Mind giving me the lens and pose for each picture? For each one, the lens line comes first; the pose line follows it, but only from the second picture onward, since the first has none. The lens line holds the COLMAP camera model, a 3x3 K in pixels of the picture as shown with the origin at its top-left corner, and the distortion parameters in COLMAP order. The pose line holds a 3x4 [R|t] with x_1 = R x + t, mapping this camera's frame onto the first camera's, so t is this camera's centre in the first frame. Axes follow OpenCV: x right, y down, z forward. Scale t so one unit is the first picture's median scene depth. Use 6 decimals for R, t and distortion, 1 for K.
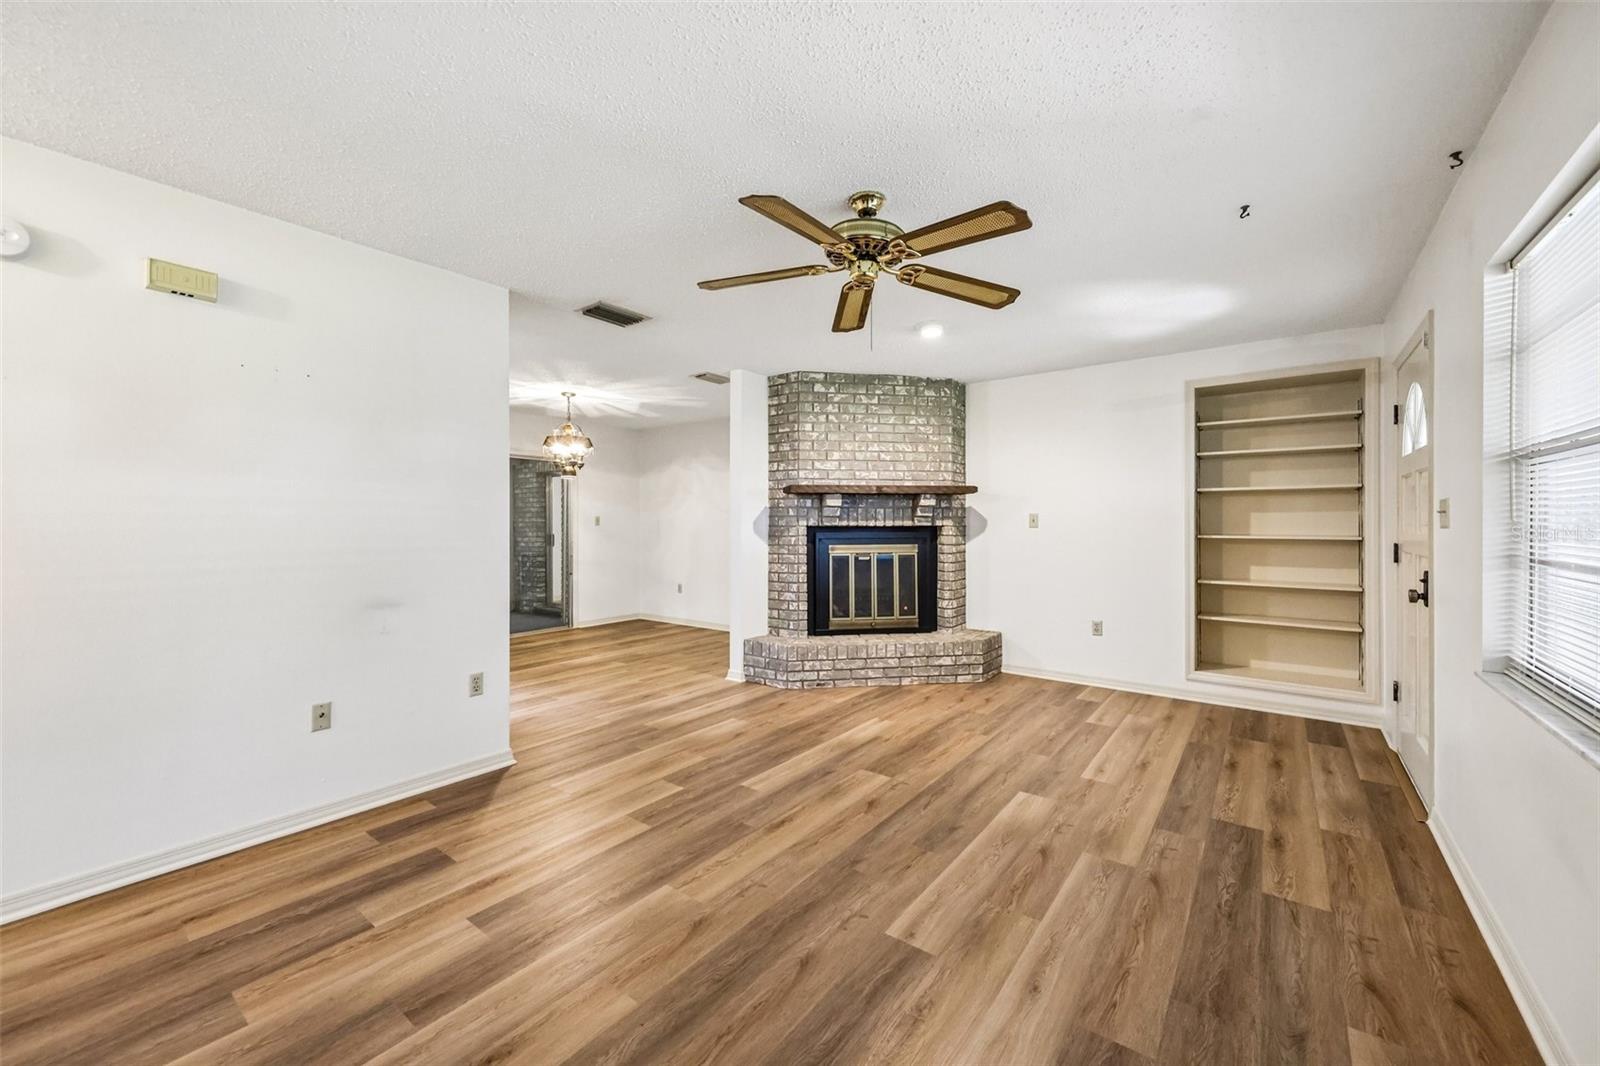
lens RADIAL K [[626.9, 0, 802.1], [0, 626.9, 519.8], [0, 0, 1]] dist [0.015886, -0.007510]
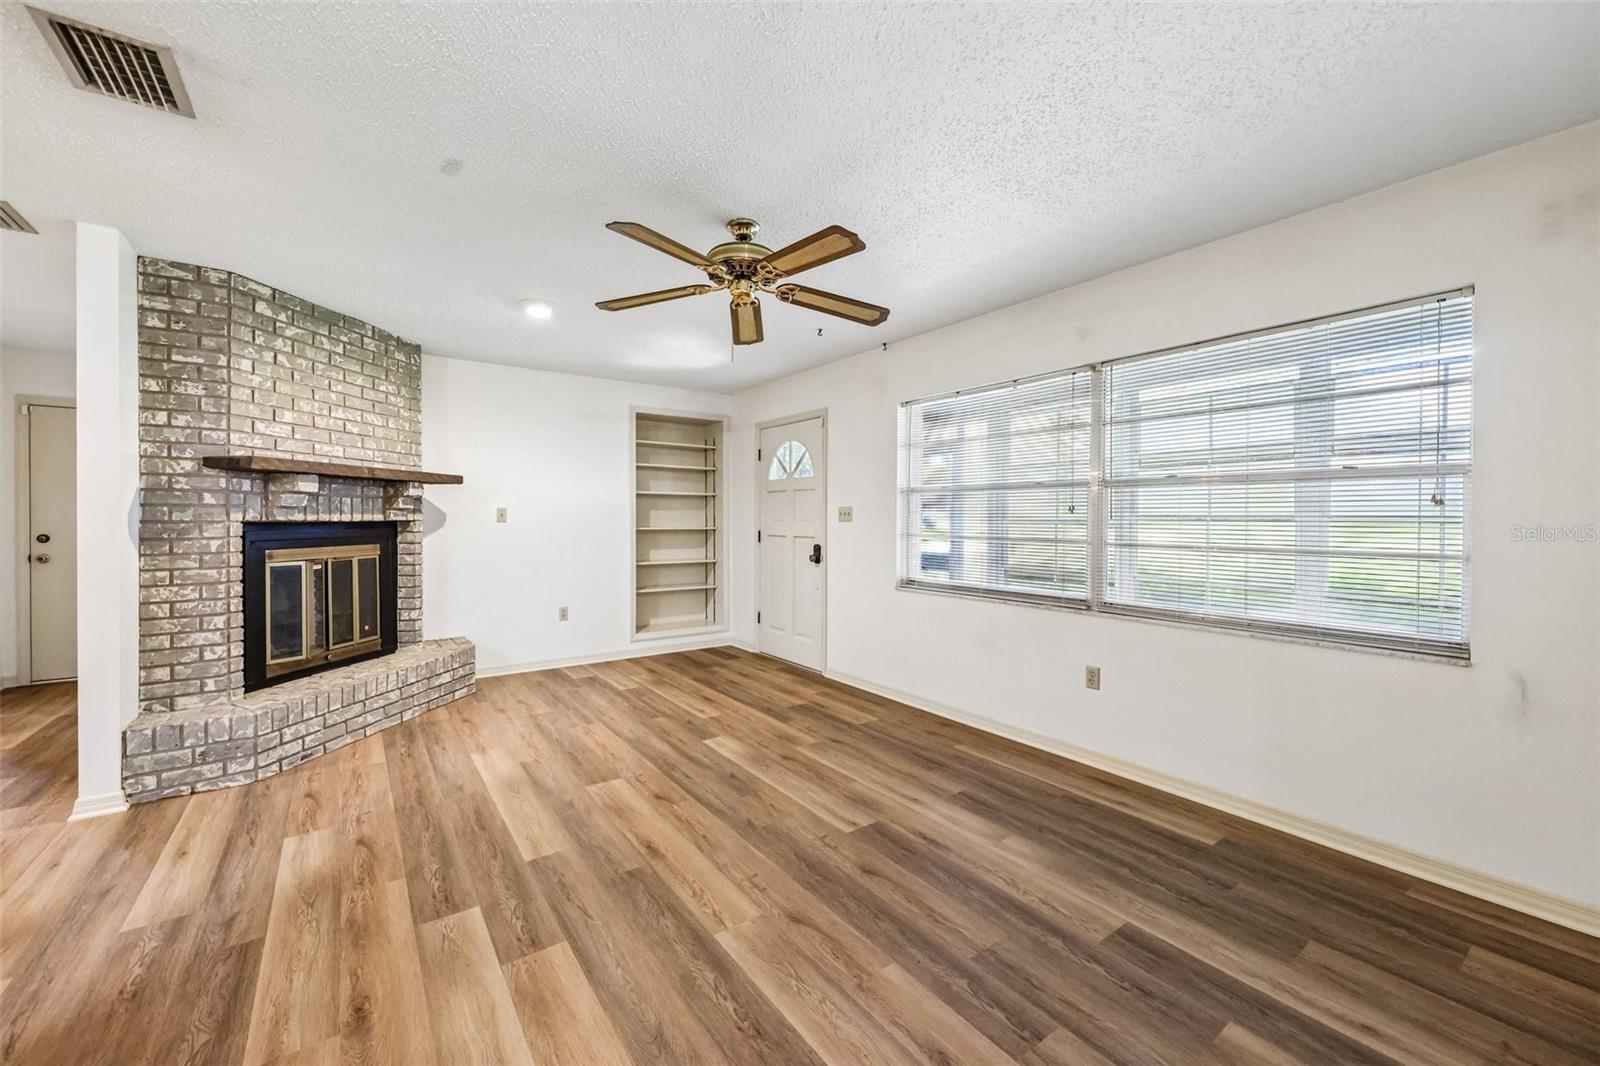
lens RADIAL K [[626.9, 0, 802.1], [0, 626.9, 519.8], [0, 0, 1]] dist [0.015886, -0.007510]
pose [[0.283993, -0.001363, 0.958826, -0.494632], [-0.009215, 0.999949, 0.004151, 0.000385], [-0.958782, -0.010014, 0.283966, 0.312960]]
